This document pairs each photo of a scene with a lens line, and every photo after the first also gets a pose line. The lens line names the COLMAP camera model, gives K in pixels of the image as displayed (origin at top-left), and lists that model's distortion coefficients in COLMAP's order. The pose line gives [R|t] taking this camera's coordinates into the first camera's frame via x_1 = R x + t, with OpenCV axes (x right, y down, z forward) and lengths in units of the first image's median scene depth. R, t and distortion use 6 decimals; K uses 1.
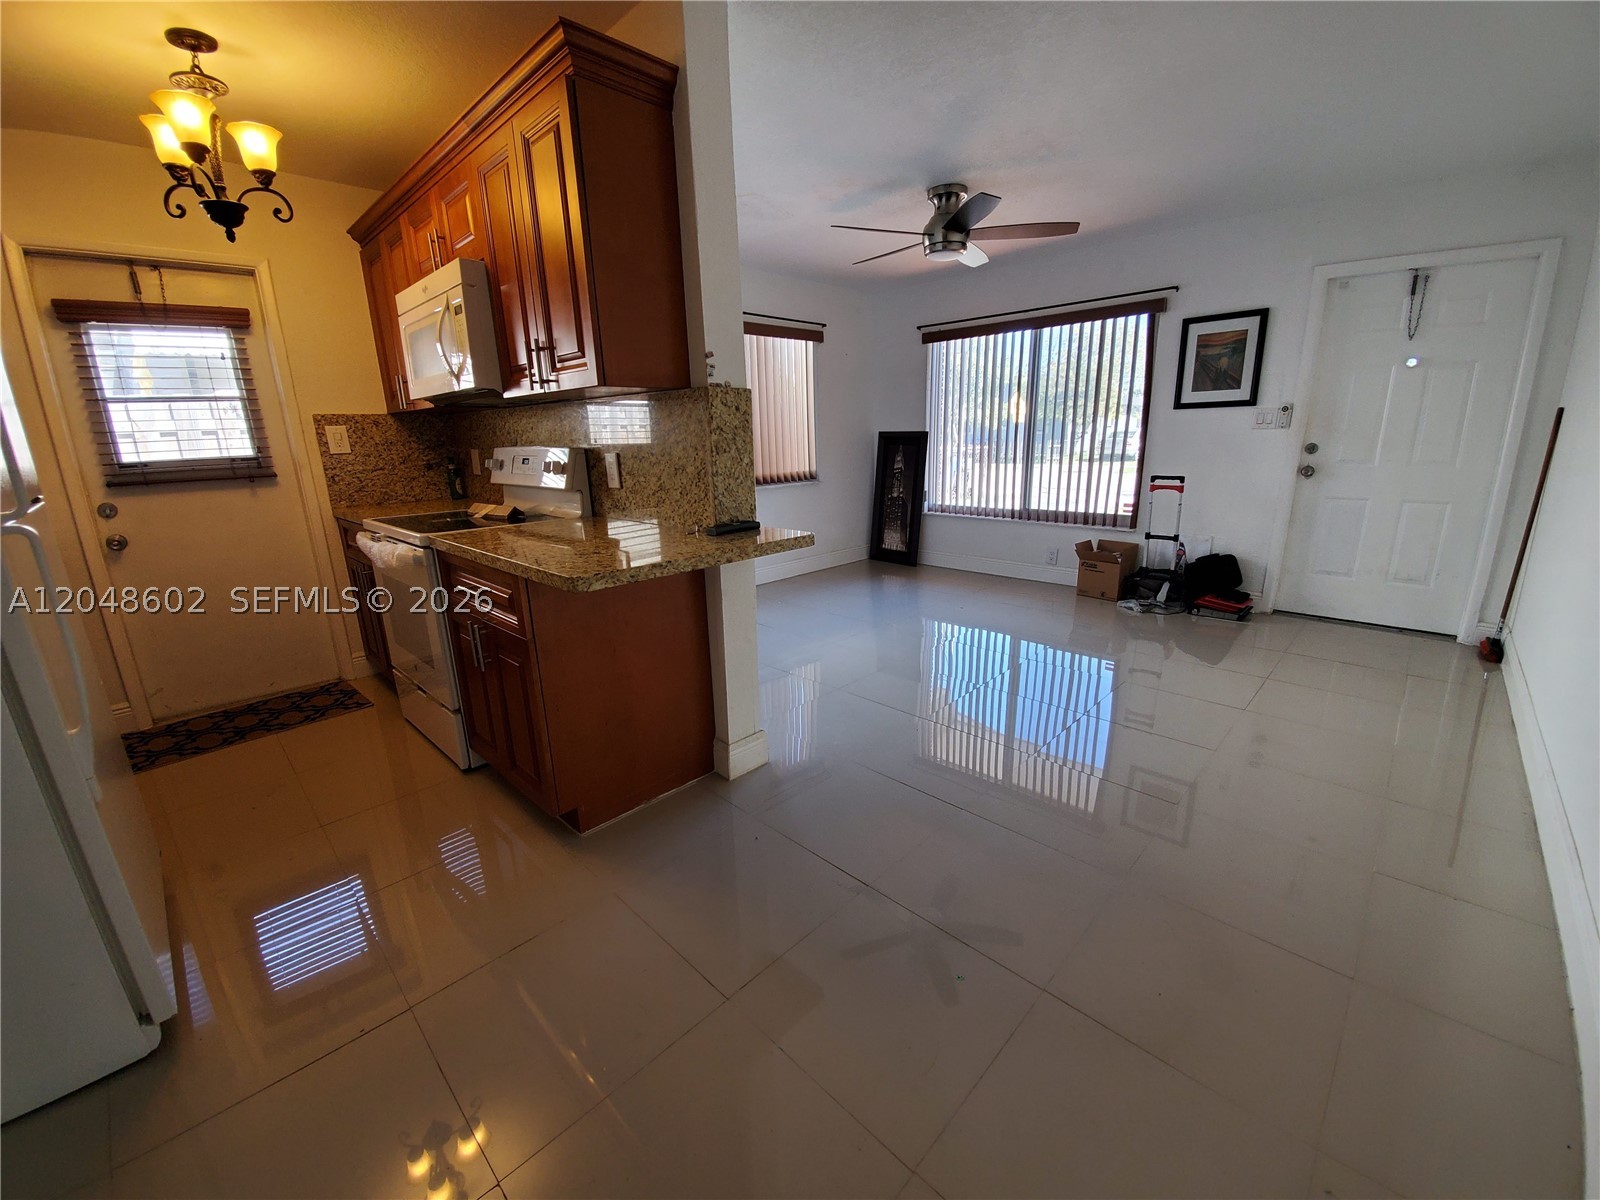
lens RADIAL K [[643.7, 0, 811.5], [0, 643.7, 599.6], [0, 0, 1]] dist [0.014295, -0.017603]
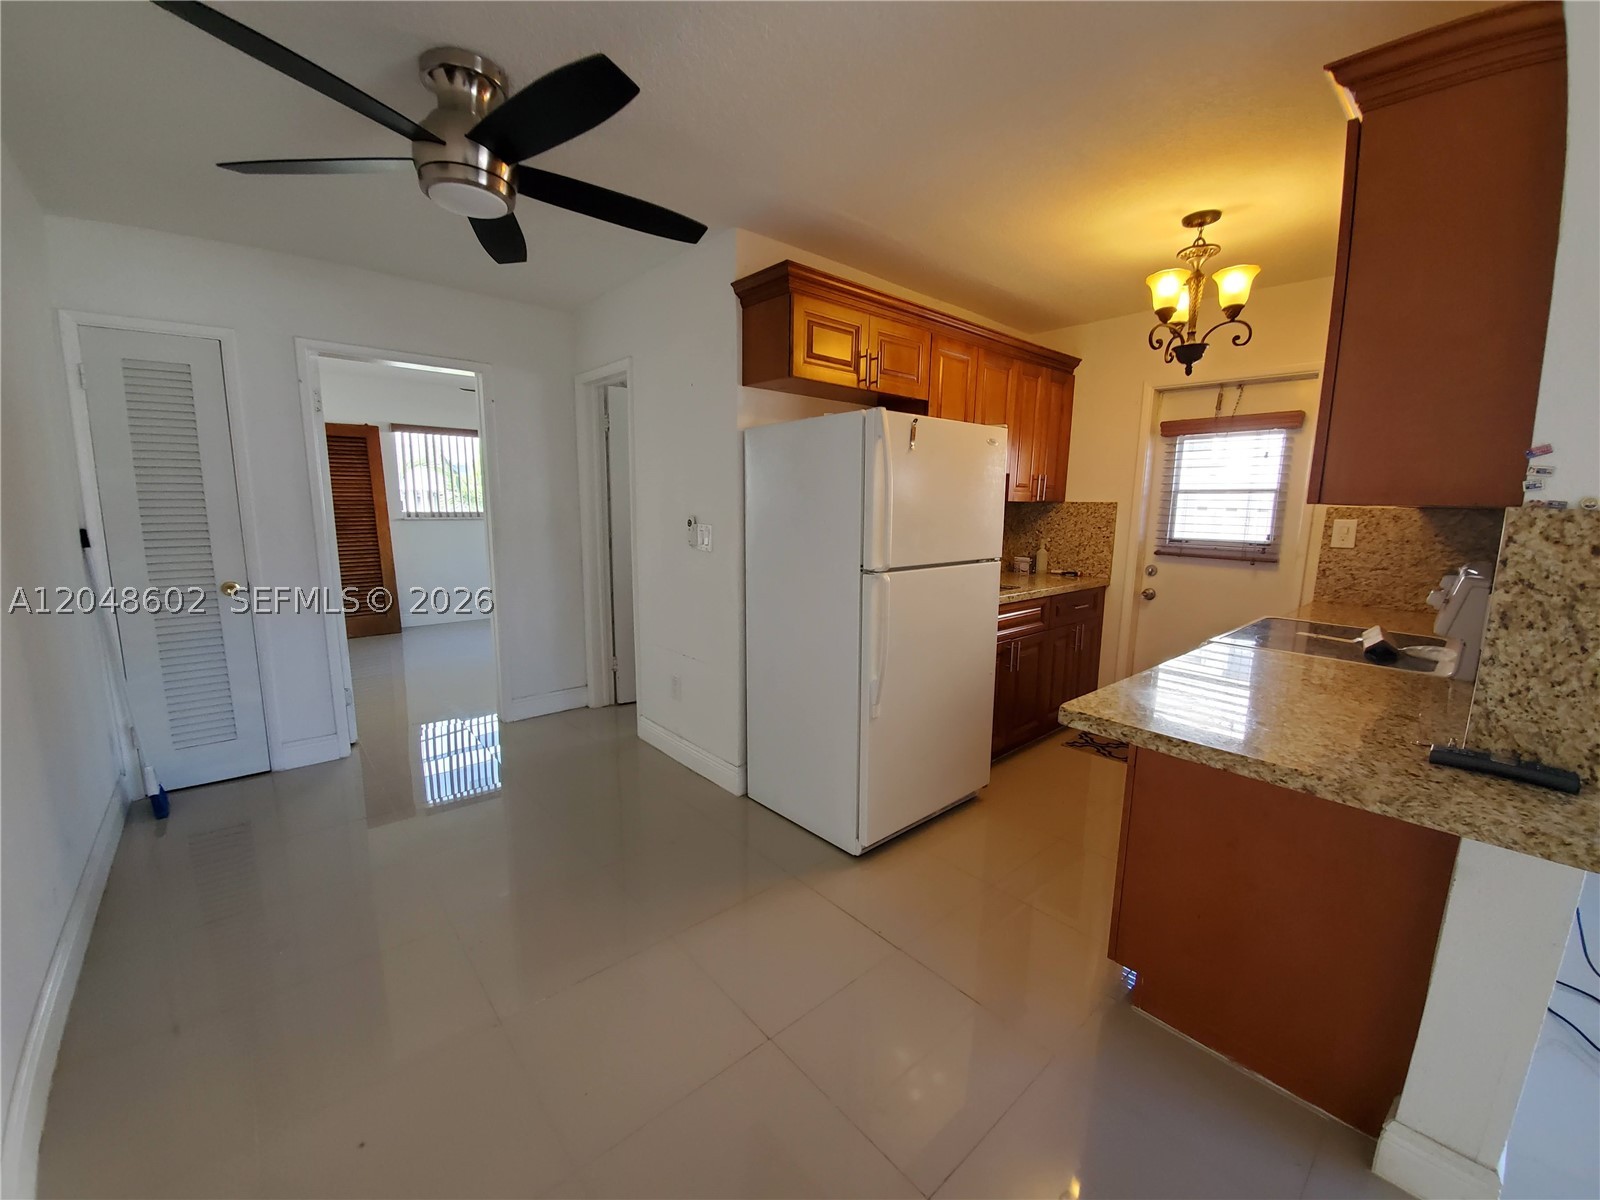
lens RADIAL K [[643.7, 0, 811.5], [0, 643.7, 599.6], [0, 0, 1]] dist [0.014295, -0.017603]
pose [[-0.074075, 0.177834, -0.981269, 0.410233], [-0.266236, 0.944732, 0.191310, -0.191539], [0.961057, 0.275420, -0.022635, 0.436480]]
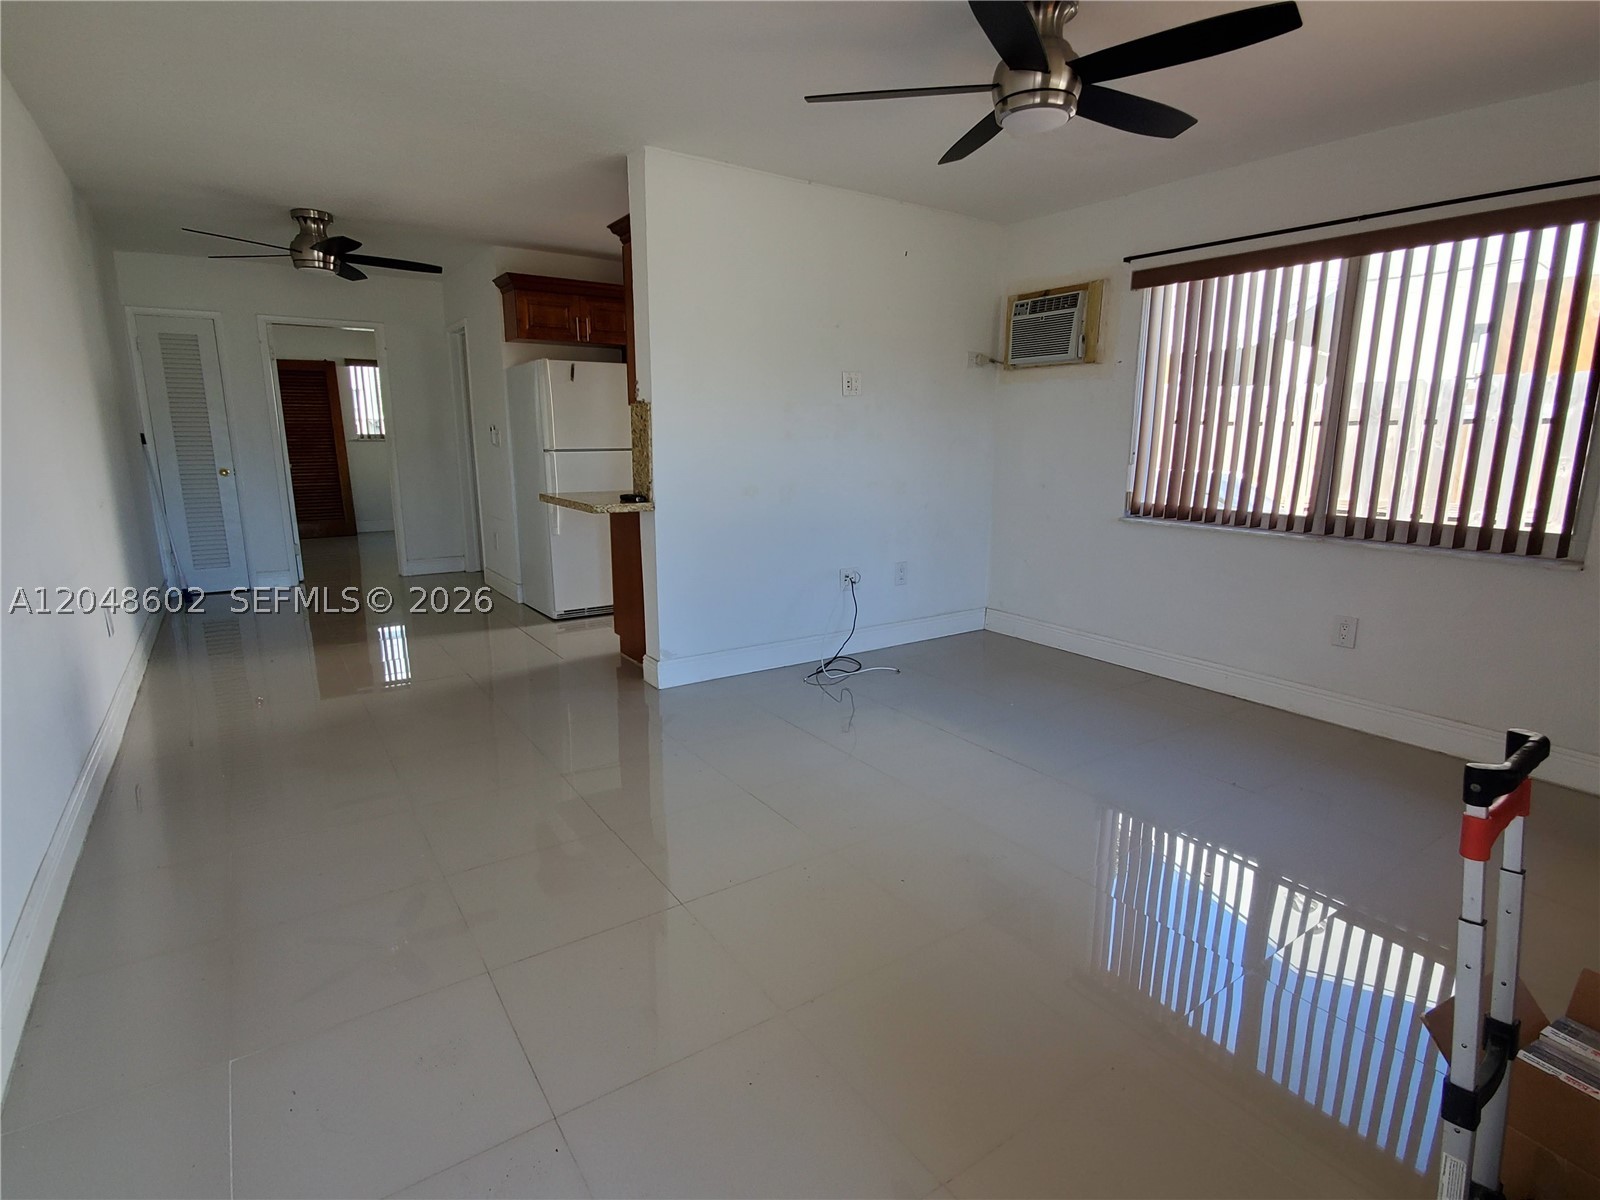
lens RADIAL K [[814.6, 0, 797.5], [0, 814.6, 599.6], [0, 0, 1]] dist [0.020003, -0.017167]
pose [[-0.201209, 0.223422, -0.953728, 1.624745], [-0.250443, 0.929547, 0.270594, -0.495174], [0.946992, 0.293301, -0.131079, 1.659634]]
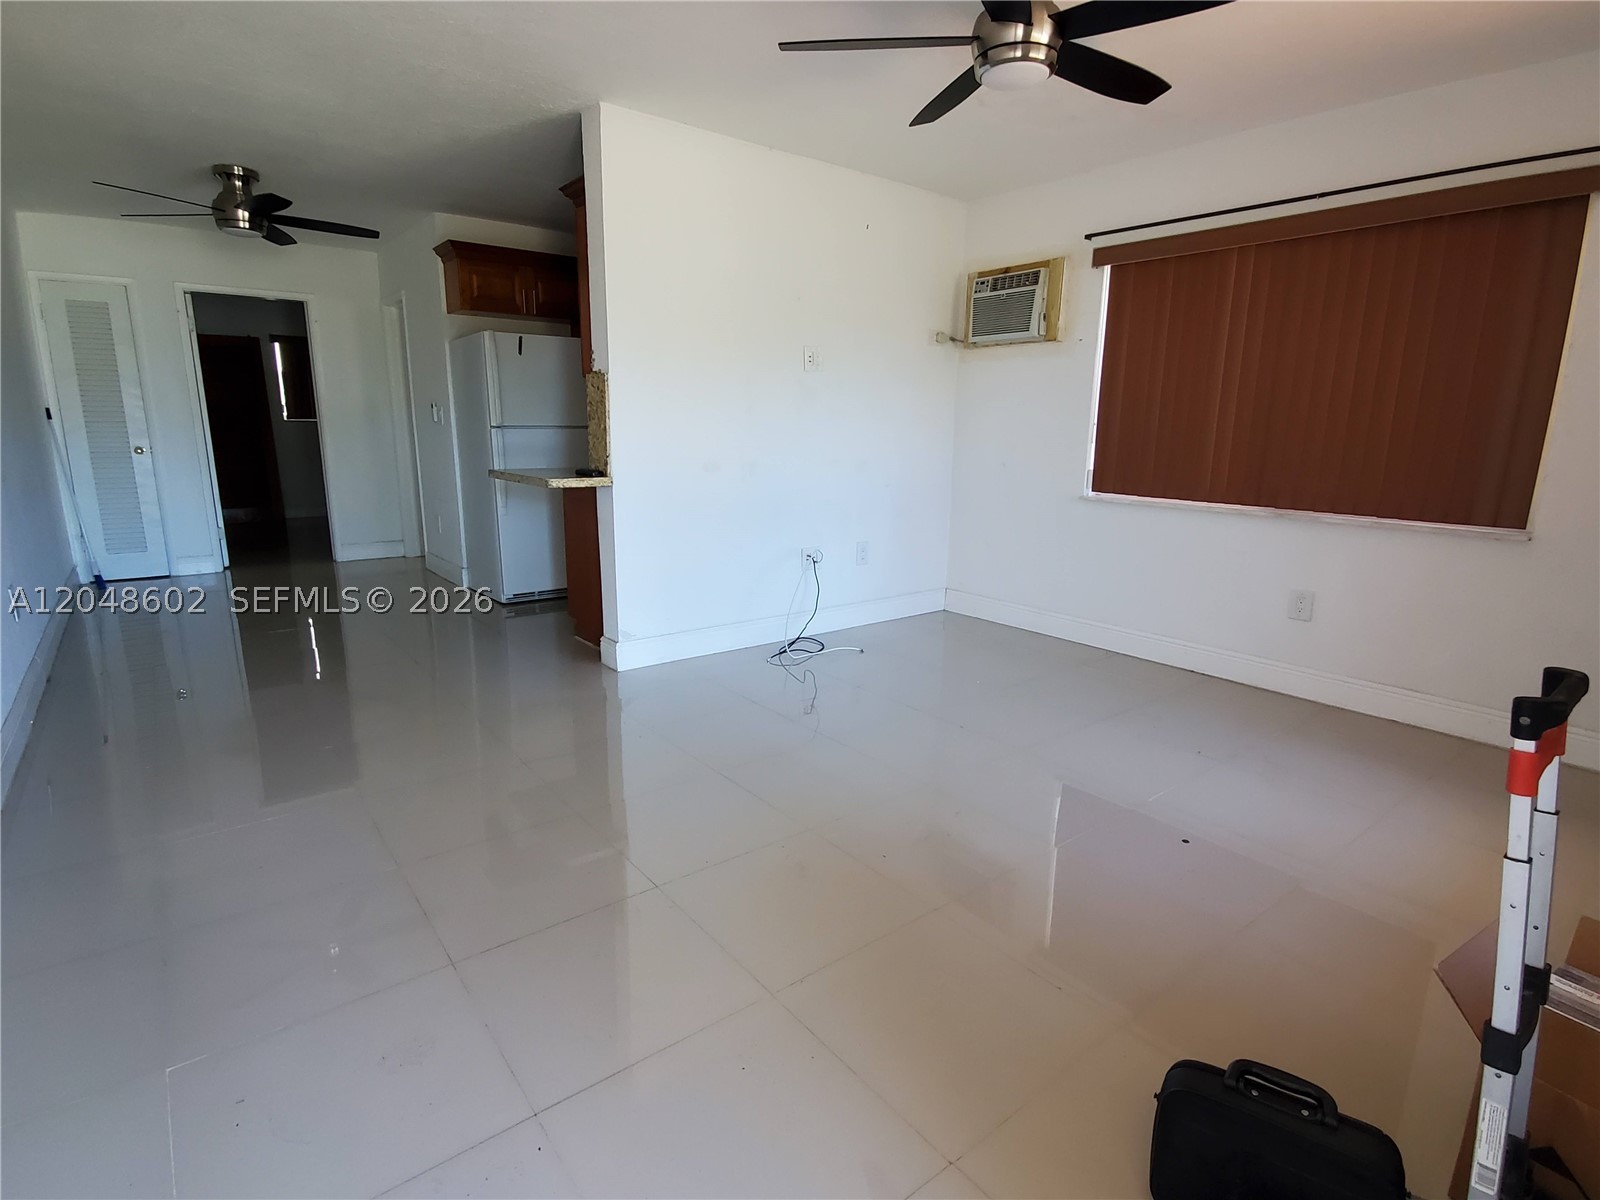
lens RADIAL K [[814.6, 0, 797.5], [0, 814.6, 599.6], [0, 0, 1]] dist [0.020003, -0.017167]
pose [[-0.134943, 0.233294, -0.962998, 1.601865], [-0.263270, 0.928511, 0.261831, -0.445279], [0.955238, 0.288861, -0.063877, 1.624462]]
